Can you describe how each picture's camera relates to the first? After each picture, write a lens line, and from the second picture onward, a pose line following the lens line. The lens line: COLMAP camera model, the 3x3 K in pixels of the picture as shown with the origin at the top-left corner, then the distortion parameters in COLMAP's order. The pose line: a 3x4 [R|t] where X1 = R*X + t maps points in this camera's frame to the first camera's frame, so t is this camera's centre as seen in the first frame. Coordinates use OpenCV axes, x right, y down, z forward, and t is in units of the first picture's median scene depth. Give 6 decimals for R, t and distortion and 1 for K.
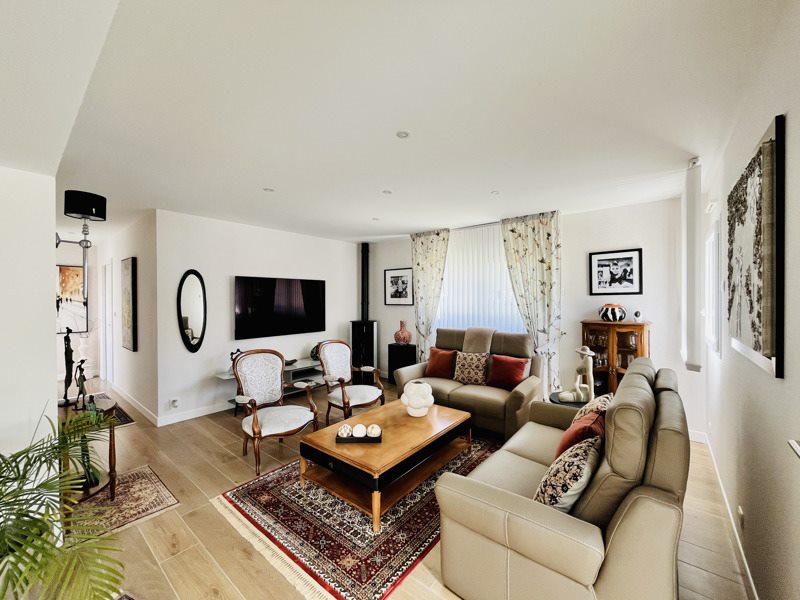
lens RADIAL K [[322.0, 0, 400.0], [0, 322.0, 300.0], [0, 0, 1]] dist [-0.001320, -0.000057]
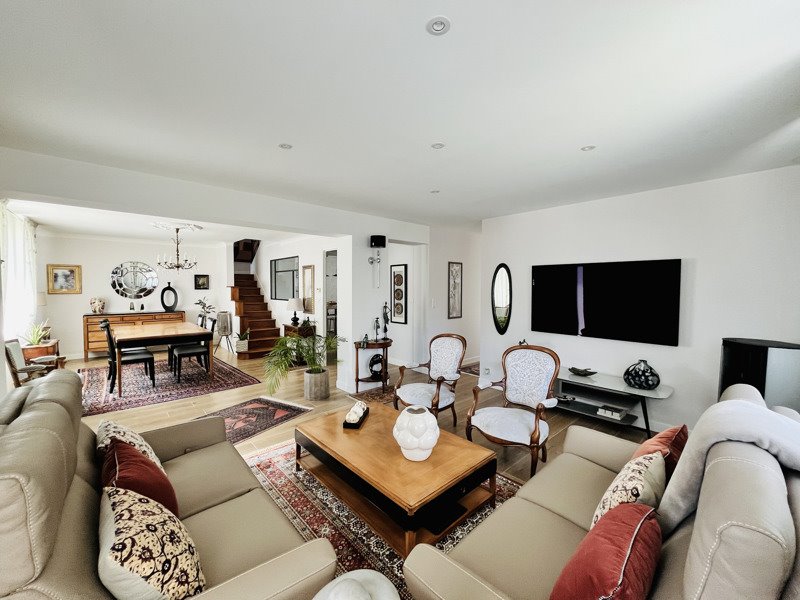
lens RADIAL K [[322.0, 0, 400.0], [0, 322.0, 300.0], [0, 0, 1]] dist [-0.001320, -0.000057]
pose [[-0.142093, 0.044553, -0.988850, 0.531286], [-0.007095, 0.998915, 0.046026, -0.013895], [0.989828, 0.013556, -0.141622, 0.788784]]
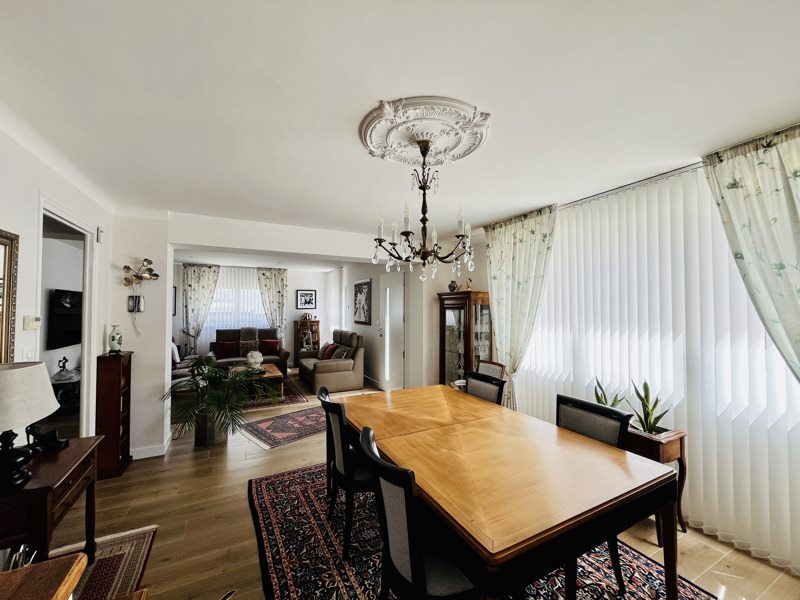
lens RADIAL K [[322.0, 0, 400.0], [0, 322.0, 300.0], [0, 0, 1]] dist [-0.001320, -0.000057]
pose [[0.388450, 0.029987, 0.920982, -1.143742], [-0.001695, 0.999492, -0.031828, -0.007526], [-0.921468, 0.010802, 0.388304, -0.499300]]
